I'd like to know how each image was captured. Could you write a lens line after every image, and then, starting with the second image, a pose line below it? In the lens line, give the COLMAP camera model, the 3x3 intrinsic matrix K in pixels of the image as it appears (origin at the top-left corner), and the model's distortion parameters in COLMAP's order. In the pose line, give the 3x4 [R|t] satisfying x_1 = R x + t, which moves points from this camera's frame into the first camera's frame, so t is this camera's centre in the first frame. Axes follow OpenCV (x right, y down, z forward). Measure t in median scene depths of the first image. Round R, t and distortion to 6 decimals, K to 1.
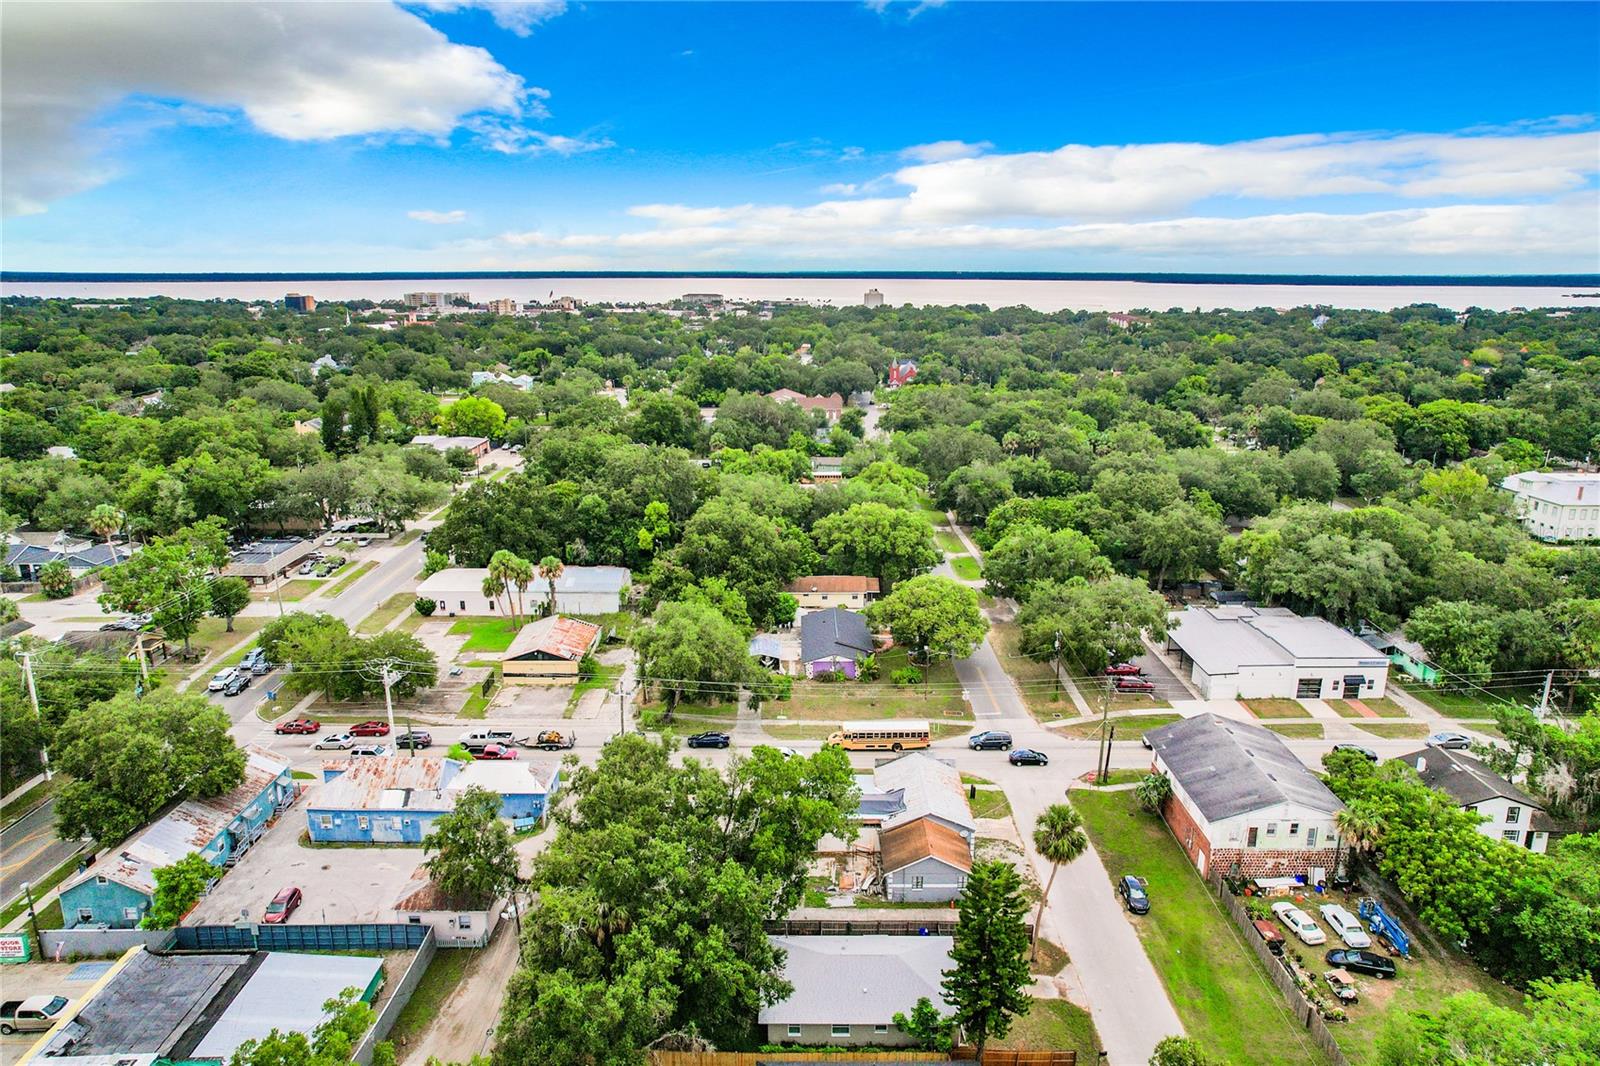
lens RADIAL K [[1018.7, 0, 800.0], [0, 1018.7, 533.0], [0, 0, 1]] dist [-0.007288, -0.000450]
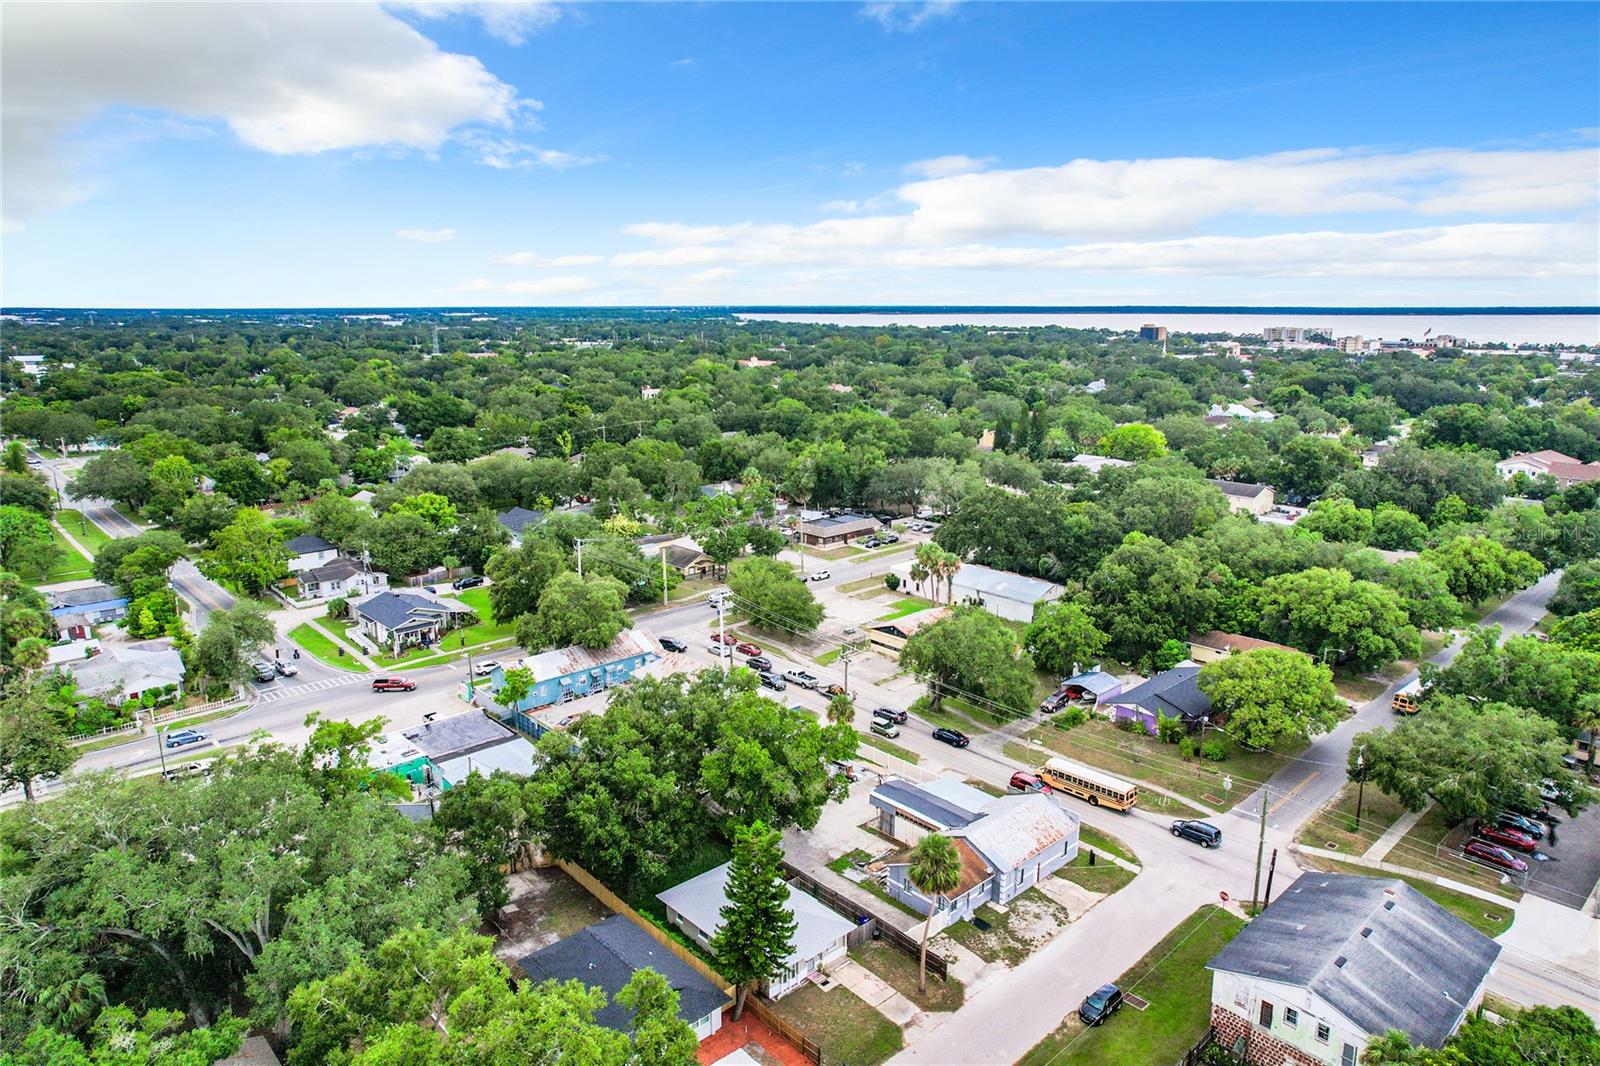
lens RADIAL K [[1018.7, 0, 800.0], [0, 1018.7, 533.0], [0, 0, 1]] dist [-0.007288, -0.000450]
pose [[0.672029, 0.158537, -0.723355, 0.488084], [-0.182171, 0.982189, 0.046020, -0.021567], [0.717768, 0.100847, 0.688941, 0.122718]]
